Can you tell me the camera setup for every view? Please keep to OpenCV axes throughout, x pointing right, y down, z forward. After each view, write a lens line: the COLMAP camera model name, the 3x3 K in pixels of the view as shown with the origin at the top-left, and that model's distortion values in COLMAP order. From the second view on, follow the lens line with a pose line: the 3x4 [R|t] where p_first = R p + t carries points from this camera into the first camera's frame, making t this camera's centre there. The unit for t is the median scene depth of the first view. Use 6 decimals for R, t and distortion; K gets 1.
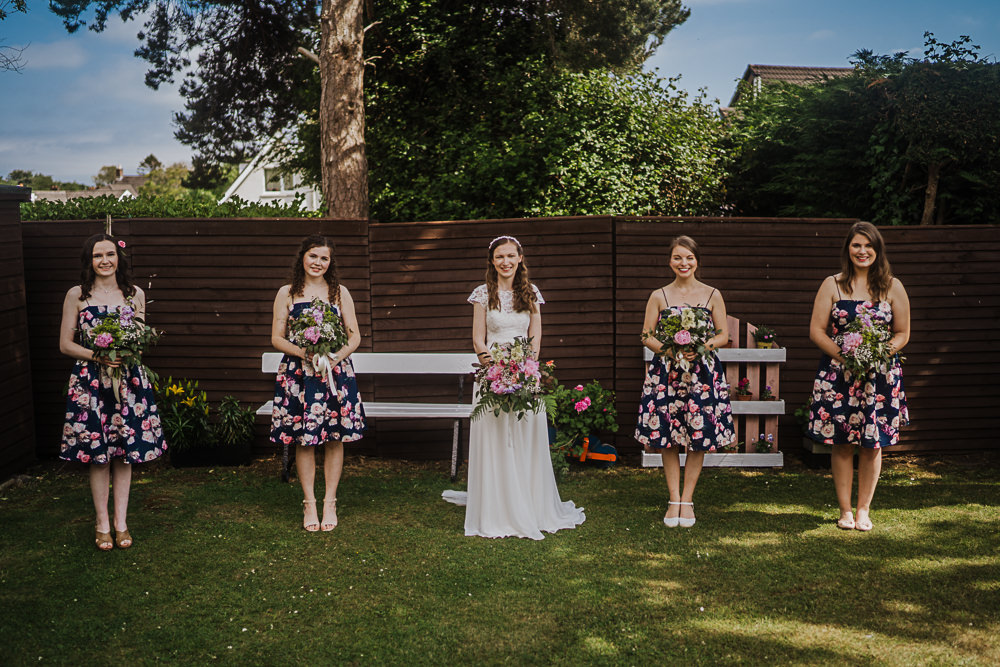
lens RADIAL K [[1010.9, 0, 500.0], [0, 1010.9, 333.5], [0, 0, 1]] dist [-0.049101, 0.001592]
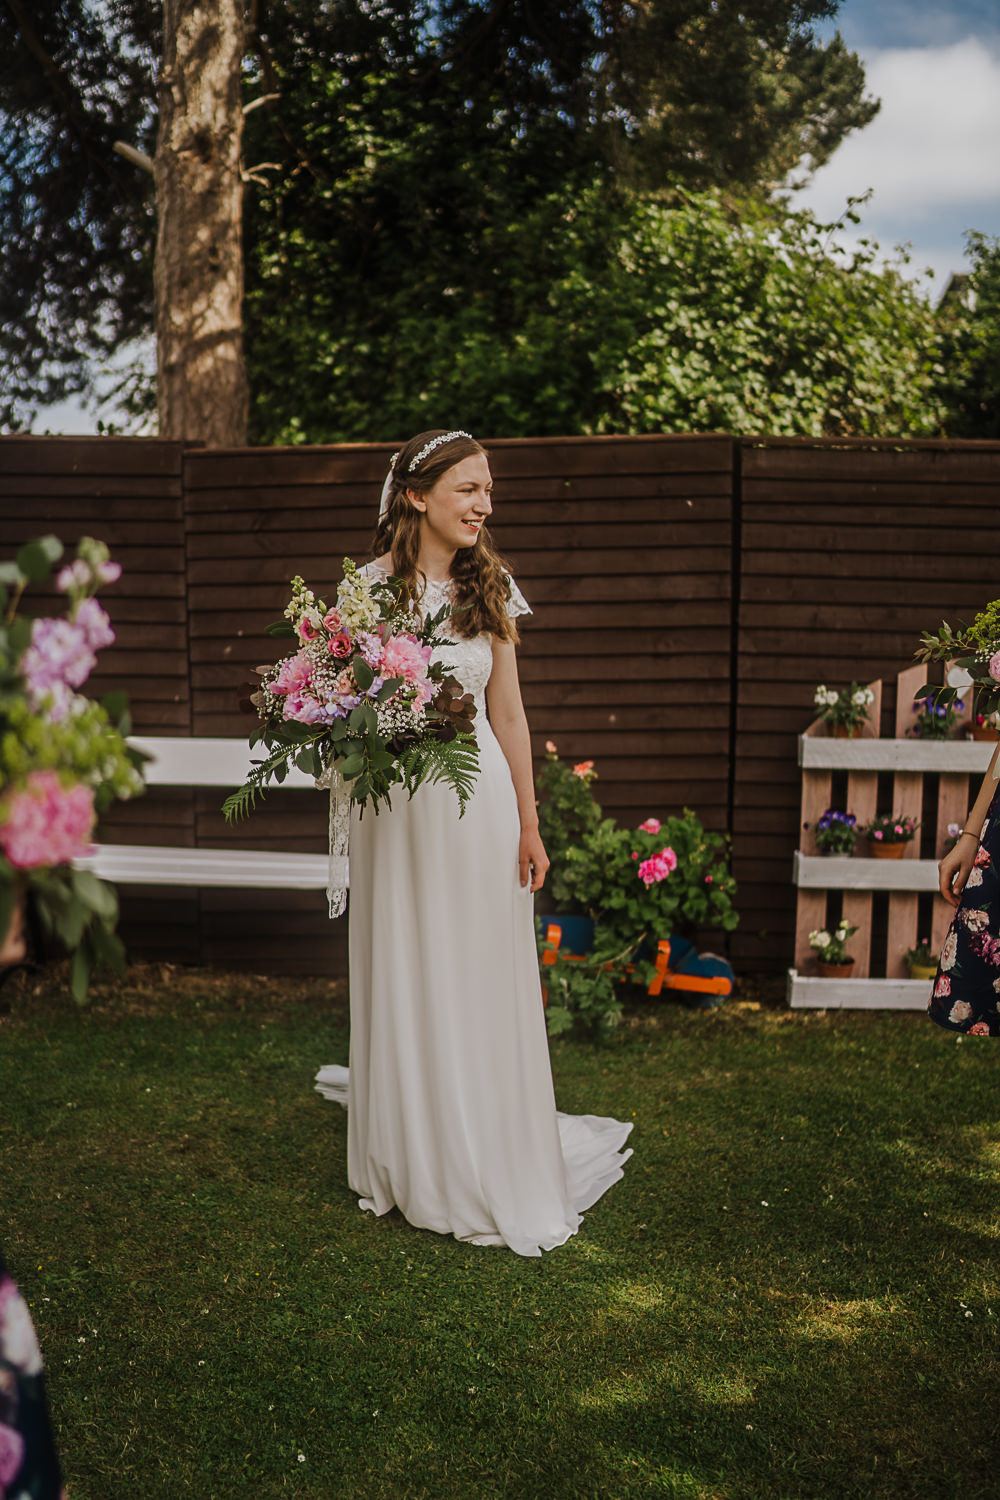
lens RADIAL K [[1516.4, 0, 495.1], [0, 1516.4, 793.8], [0, 0, 1]] dist [-0.049101, 0.001592]
pose [[0.999433, 0.017662, -0.028657, 0.020639], [-0.016282, 0.998729, 0.047703, 0.006688], [0.029463, -0.047209, 0.998450, 0.237950]]
